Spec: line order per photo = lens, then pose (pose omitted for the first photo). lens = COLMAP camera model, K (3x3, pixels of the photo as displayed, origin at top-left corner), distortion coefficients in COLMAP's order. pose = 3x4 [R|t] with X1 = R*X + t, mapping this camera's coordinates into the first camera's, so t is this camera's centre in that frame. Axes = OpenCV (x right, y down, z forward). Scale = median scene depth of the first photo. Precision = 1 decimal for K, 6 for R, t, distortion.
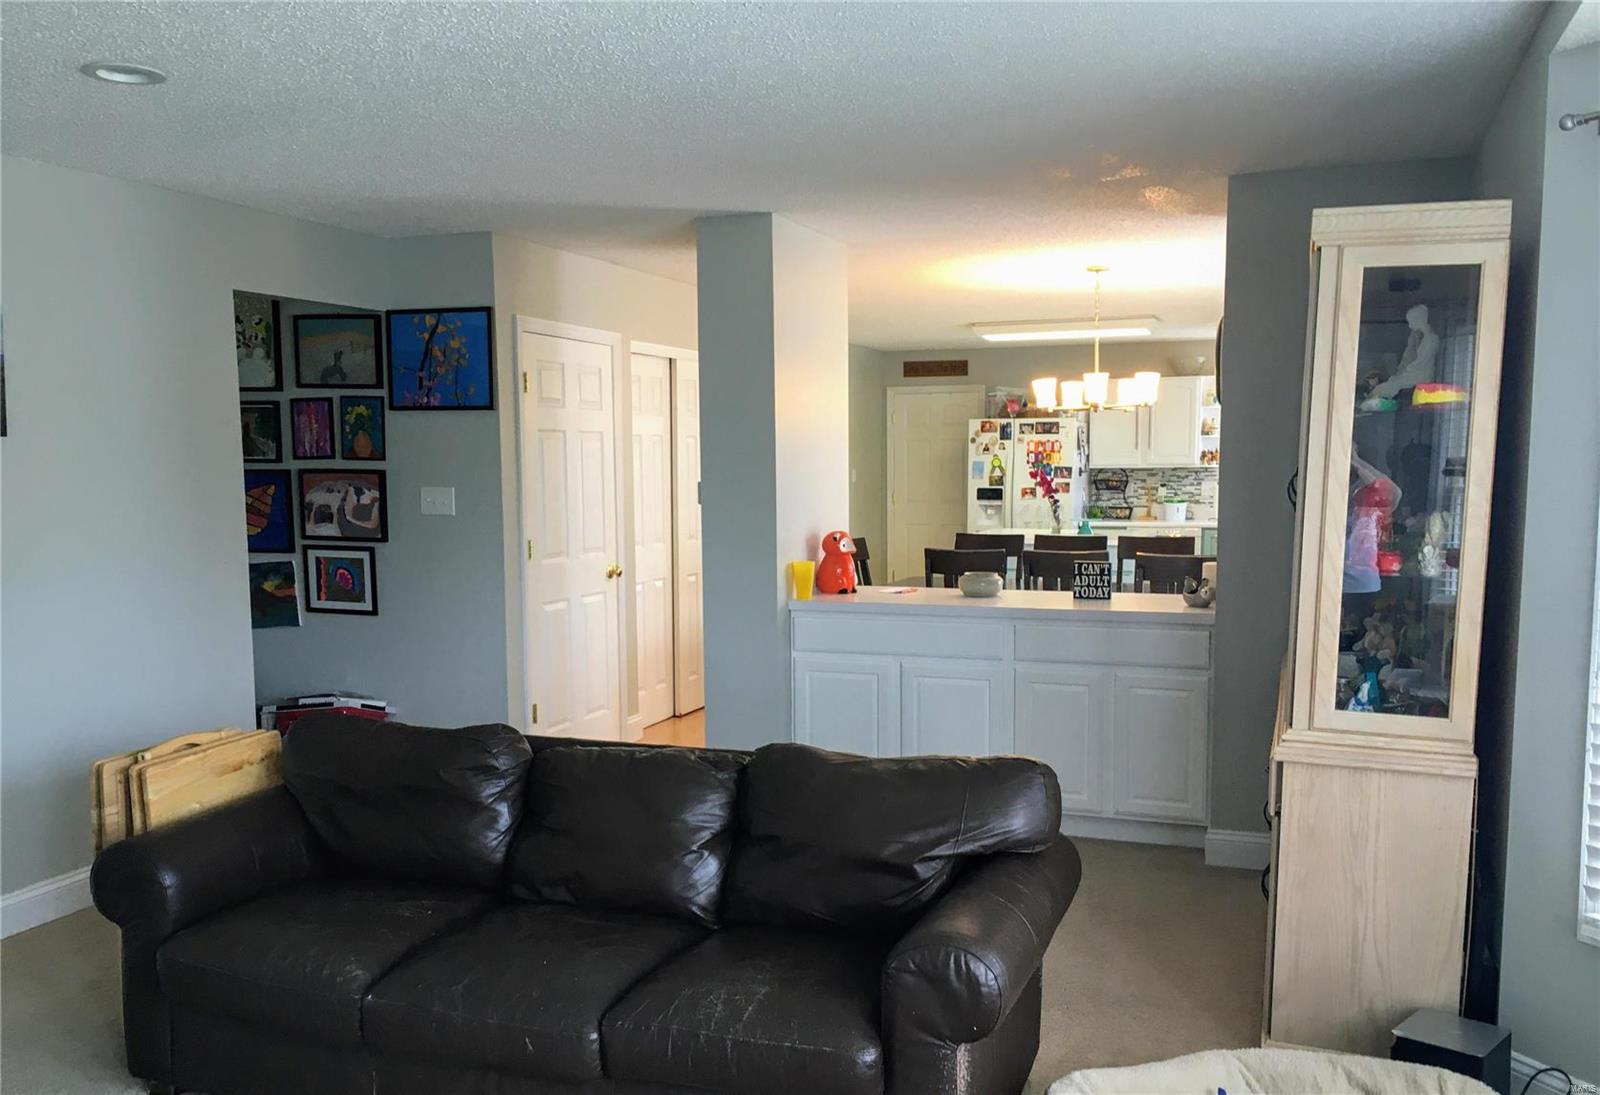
lens RADIAL K [[1359.6, 0, 789.6], [0, 1359.6, 549.1], [0, 0, 1]] dist [0.017381, -0.000745]
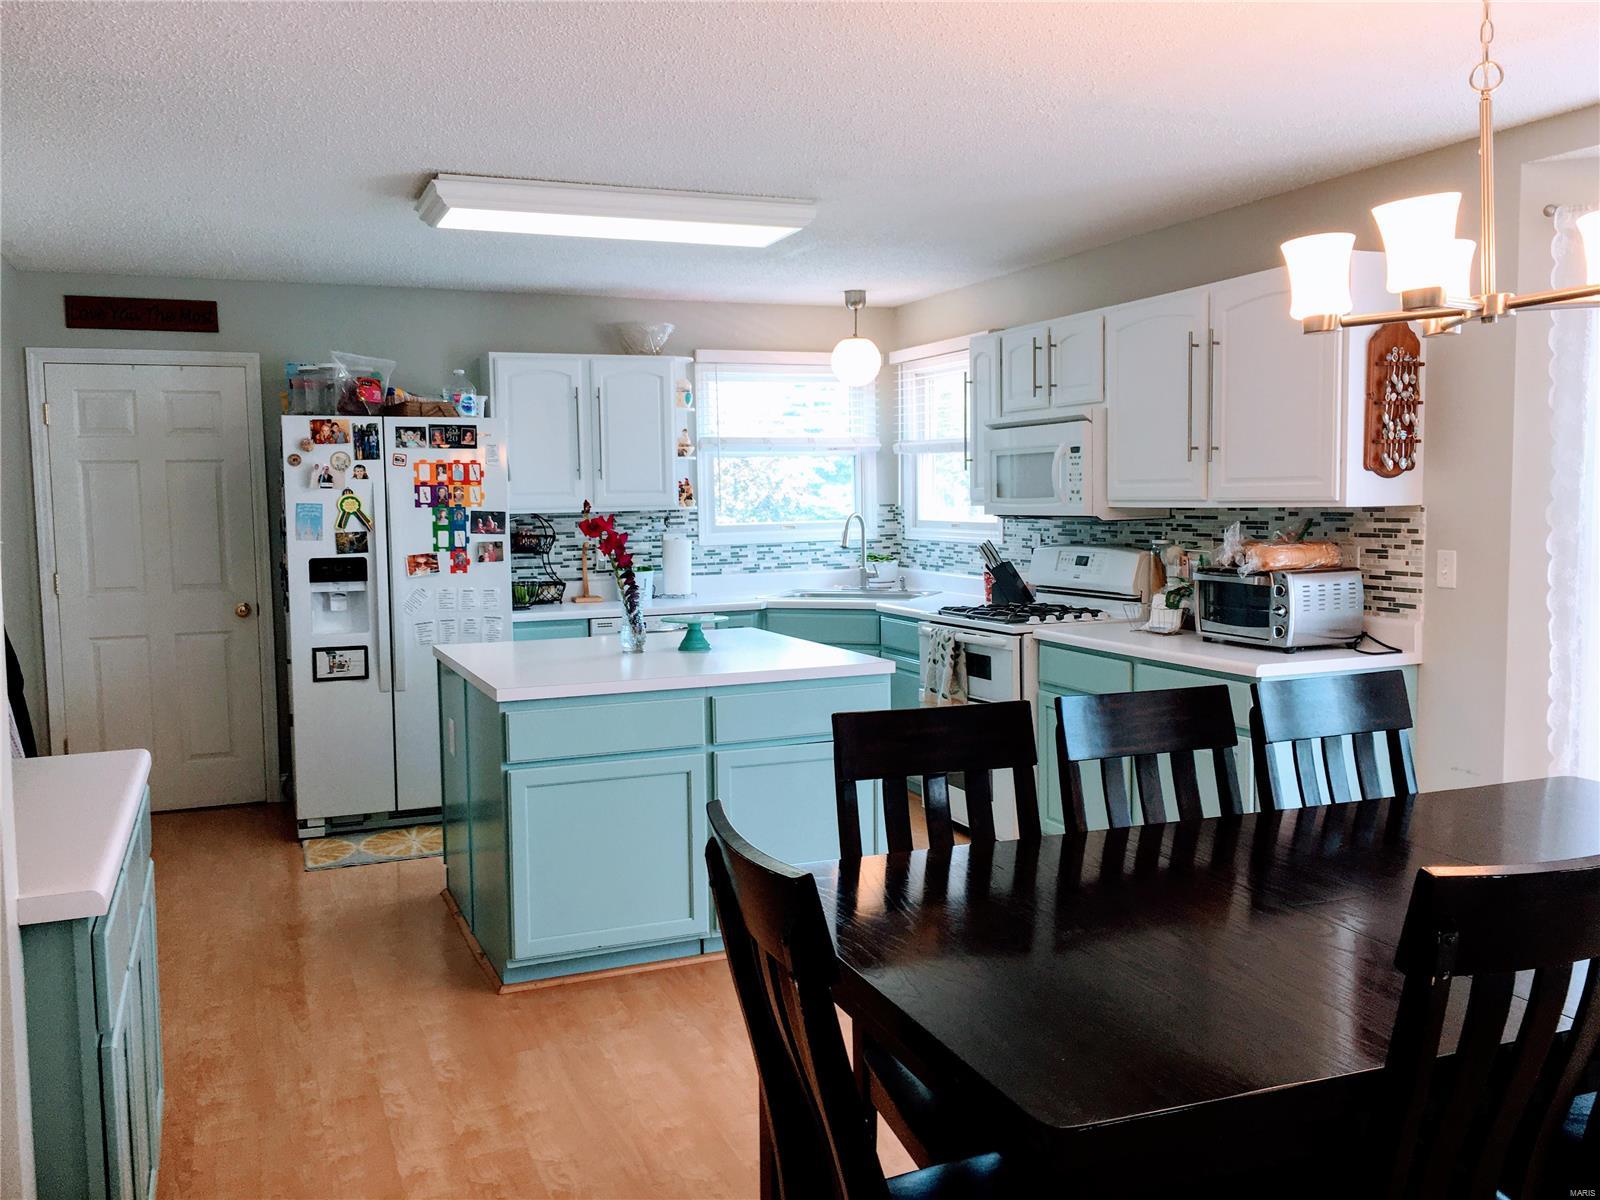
lens RADIAL K [[1373.7, 0, 802.1], [0, 1373.7, 595.1], [0, 0, 1]] dist [0.045624, -0.008327]
pose [[0.732029, -0.056403, 0.678935, -0.068481], [0.058681, 0.998083, 0.019646, -0.031644], [-0.678741, 0.025459, 0.733936, 0.526482]]
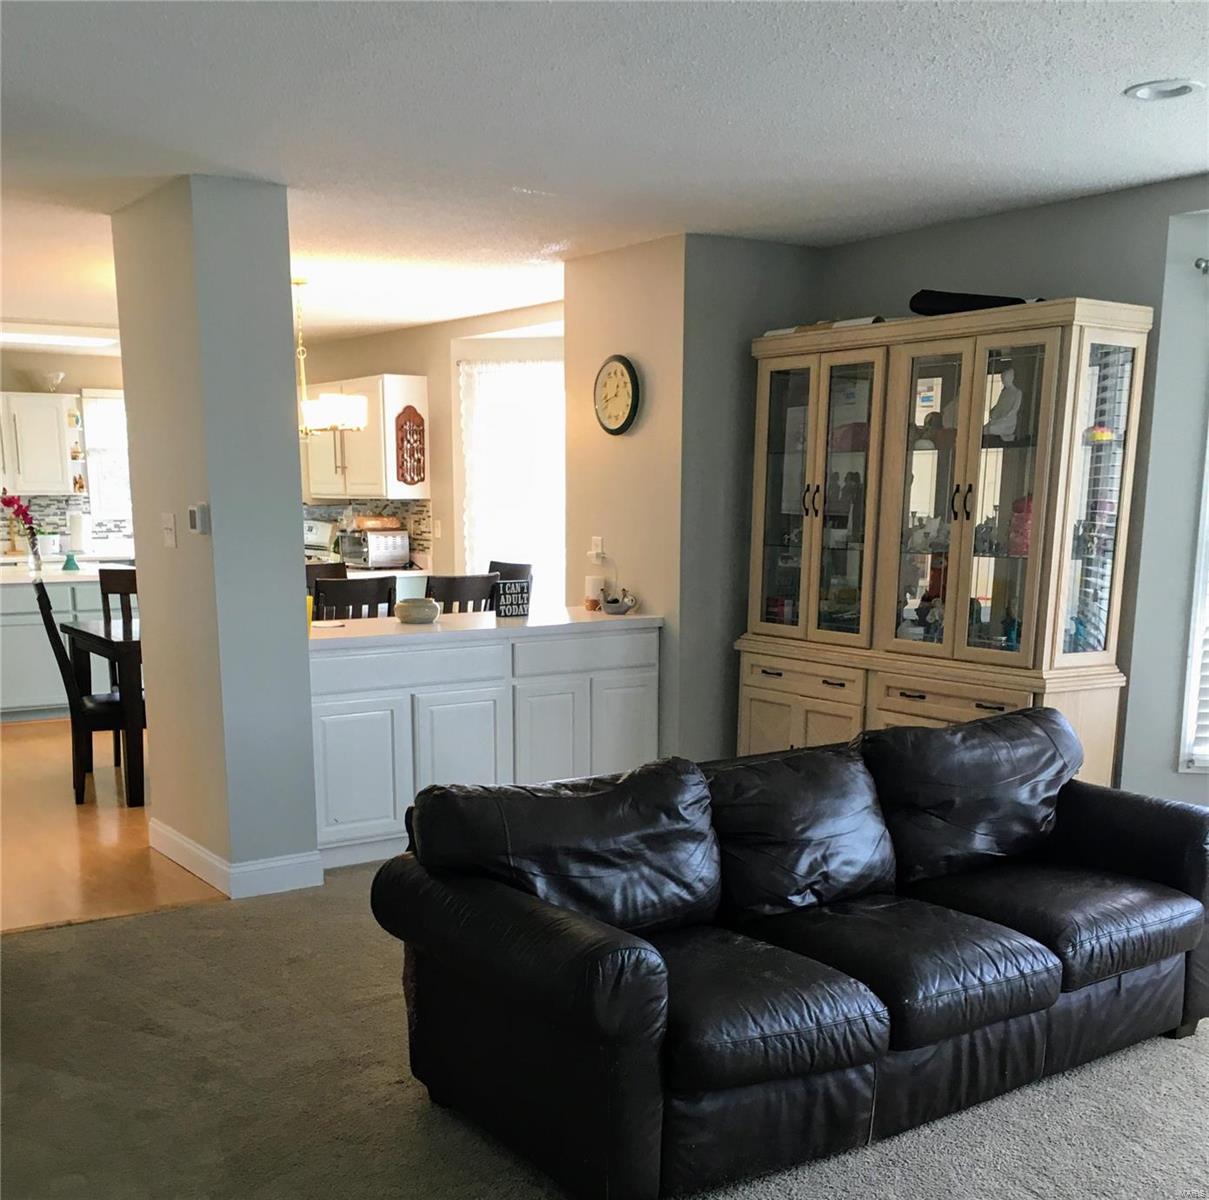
lens RADIAL K [[1425.5, 0, 592.4], [0, 1425.5, 796.1], [0, 0, 1]] dist [0.026898, 0.000000]
pose [[0.575206, -0.166854, 0.800811, -0.311607], [0.050882, 0.984378, 0.168554, -0.004702], [-0.816425, -0.056207, 0.574710, 0.140883]]
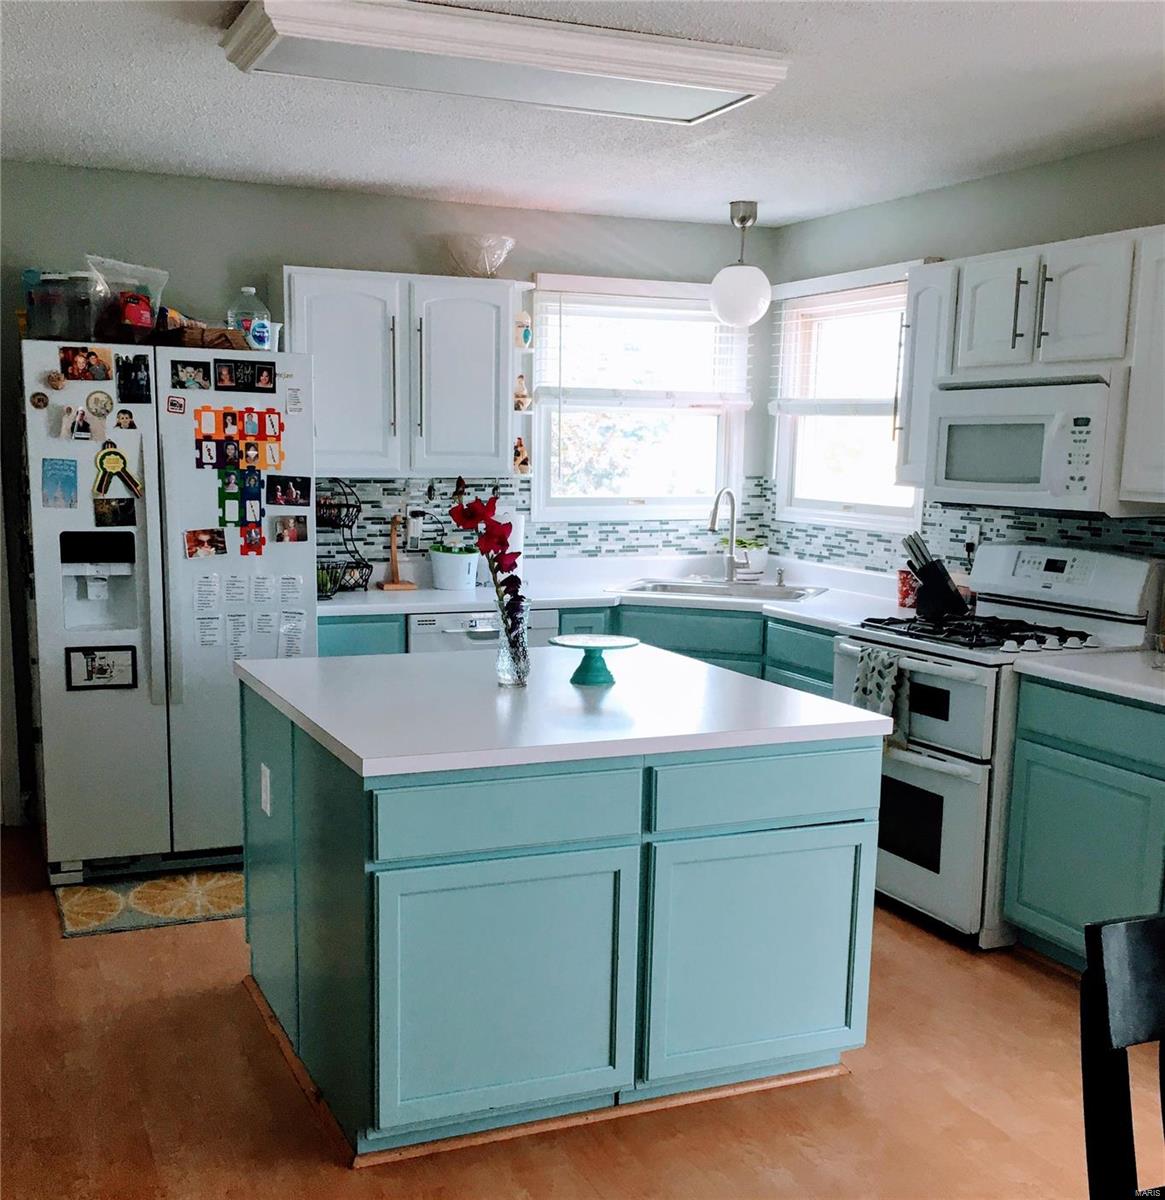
lens RADIAL K [[1417.0, 0, 557.1], [0, 1417.0, 709.2], [0, 0, 1]] dist [0.047295, 0.000000]
pose [[0.723121, -0.110393, 0.681843, -0.035739], [0.026600, 0.990864, 0.132214, -0.045129], [-0.690209, -0.077470, 0.719451, 0.627361]]
